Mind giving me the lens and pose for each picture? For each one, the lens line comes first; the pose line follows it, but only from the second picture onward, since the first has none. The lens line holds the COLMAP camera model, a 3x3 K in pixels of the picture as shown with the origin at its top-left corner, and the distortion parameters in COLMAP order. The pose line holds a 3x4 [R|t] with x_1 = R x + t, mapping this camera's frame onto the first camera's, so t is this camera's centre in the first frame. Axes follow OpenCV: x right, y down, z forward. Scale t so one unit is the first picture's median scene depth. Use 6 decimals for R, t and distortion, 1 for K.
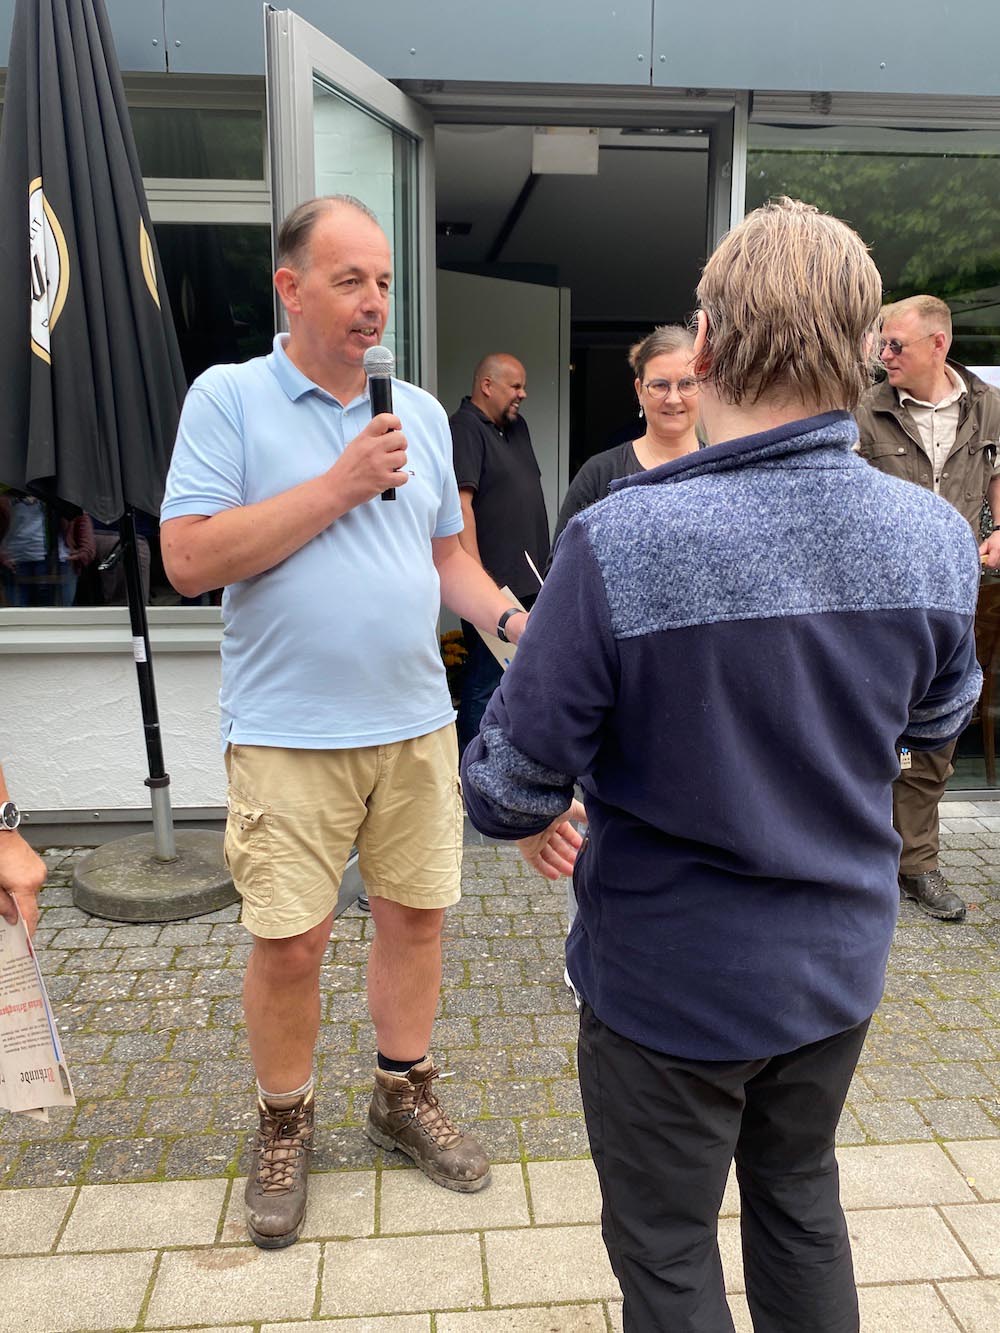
lens RADIAL K [[1160.3, 0, 508.8], [0, 1160.3, 658.3], [0, 0, 1]] dist [0.012194, -0.022239]
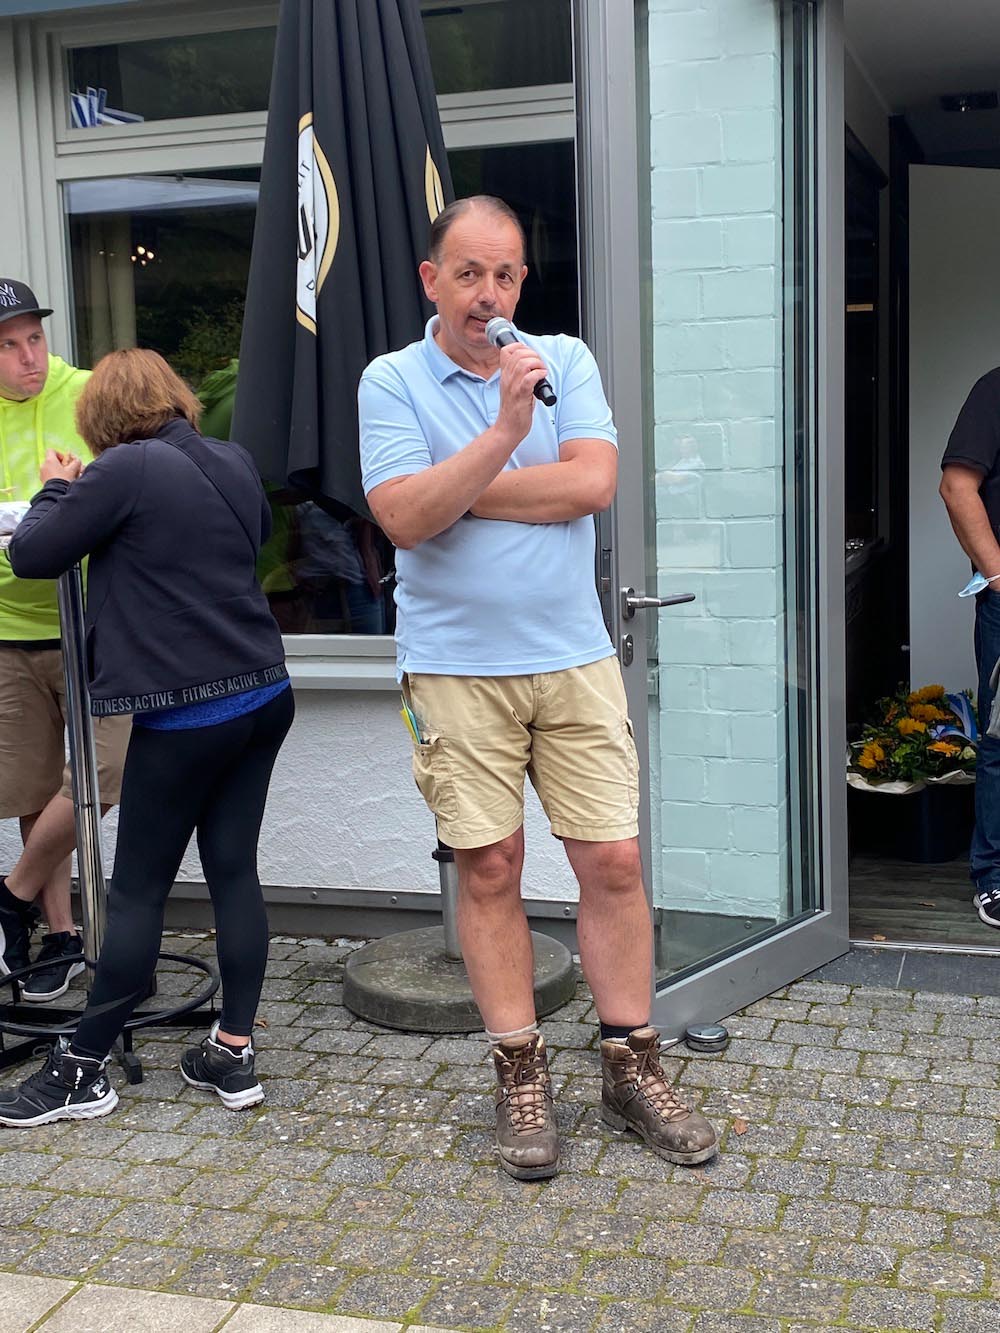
lens RADIAL K [[1746.7, 0, 499.2], [0, 1746.7, 669.4], [0, 0, 1]] dist [0.023024, 0.000000]
pose [[0.925214, 0.022918, -0.378752, 0.204623], [-0.041509, 0.998297, -0.040993, 0.033226], [0.377168, 0.053649, 0.924590, -0.090057]]
